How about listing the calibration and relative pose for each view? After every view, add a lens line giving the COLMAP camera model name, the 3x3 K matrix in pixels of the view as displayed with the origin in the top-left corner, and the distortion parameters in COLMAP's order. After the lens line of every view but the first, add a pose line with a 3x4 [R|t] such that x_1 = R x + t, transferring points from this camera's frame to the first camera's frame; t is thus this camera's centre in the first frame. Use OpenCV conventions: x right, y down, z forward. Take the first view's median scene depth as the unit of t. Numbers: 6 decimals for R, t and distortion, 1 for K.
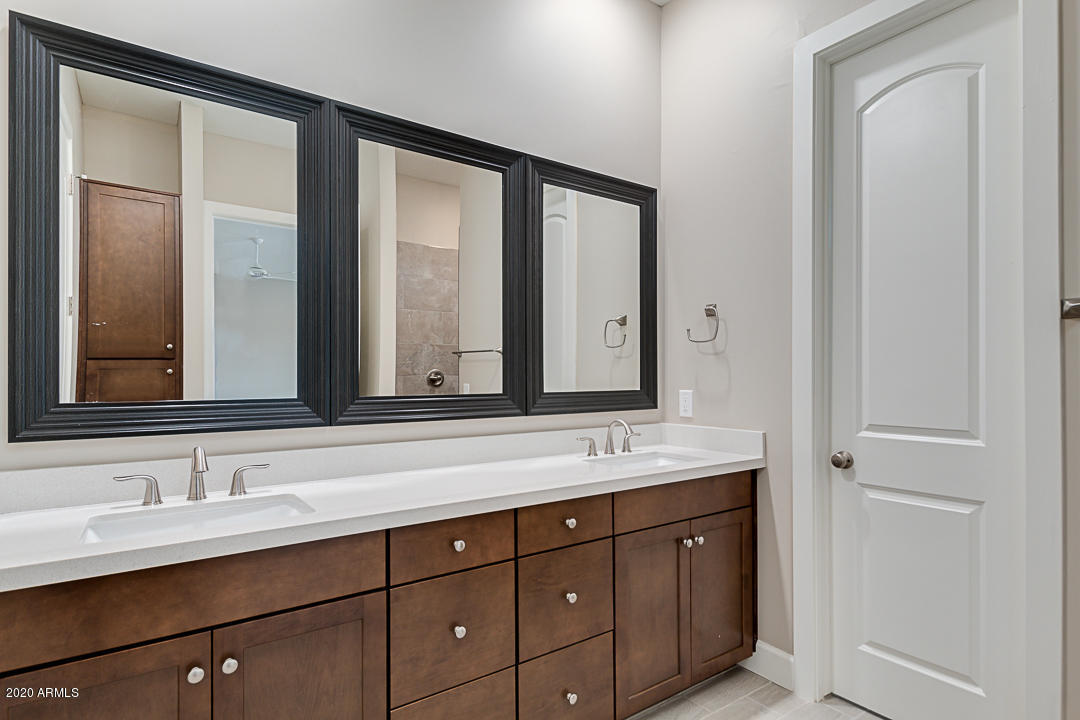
lens RADIAL K [[569.4, 0, 556.7], [0, 569.4, 370.9], [0, 0, 1]] dist [0.004133, 0.000597]
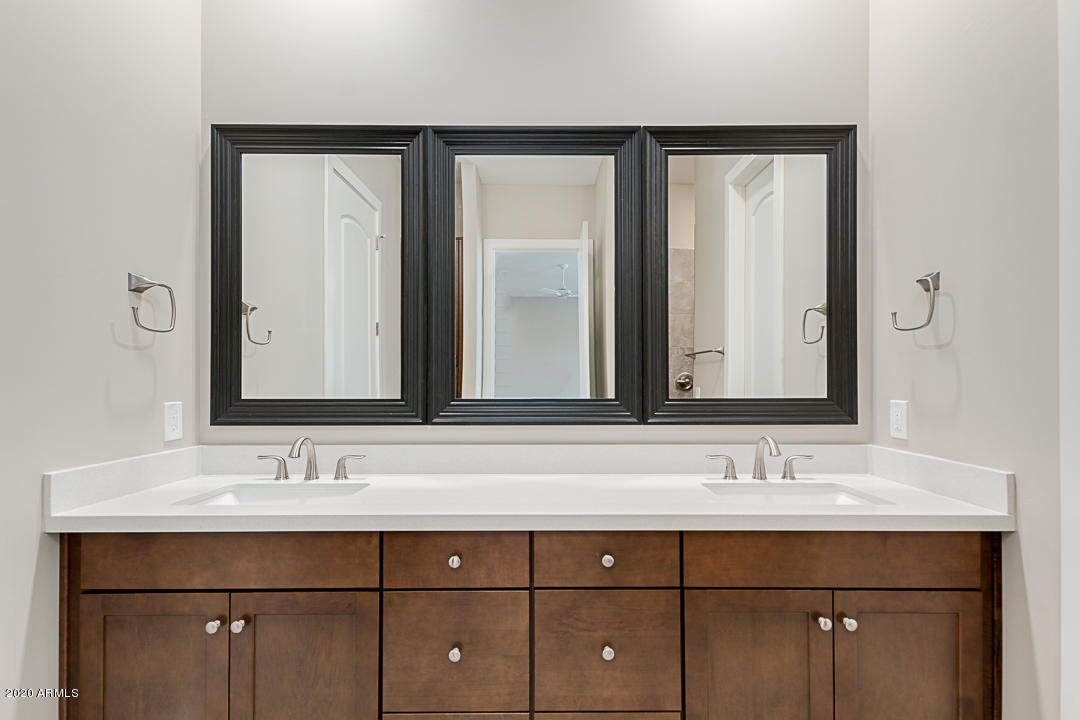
lens RADIAL K [[526.5, 0, 542.4], [0, 526.5, 371.3], [0, 0, 1]] dist [0.011046, 0.000300]
pose [[0.807988, -0.007354, -0.589154, 0.362830], [0.003889, 0.999967, -0.007149, 0.001859], [0.589187, 0.003485, 0.807989, 0.307095]]
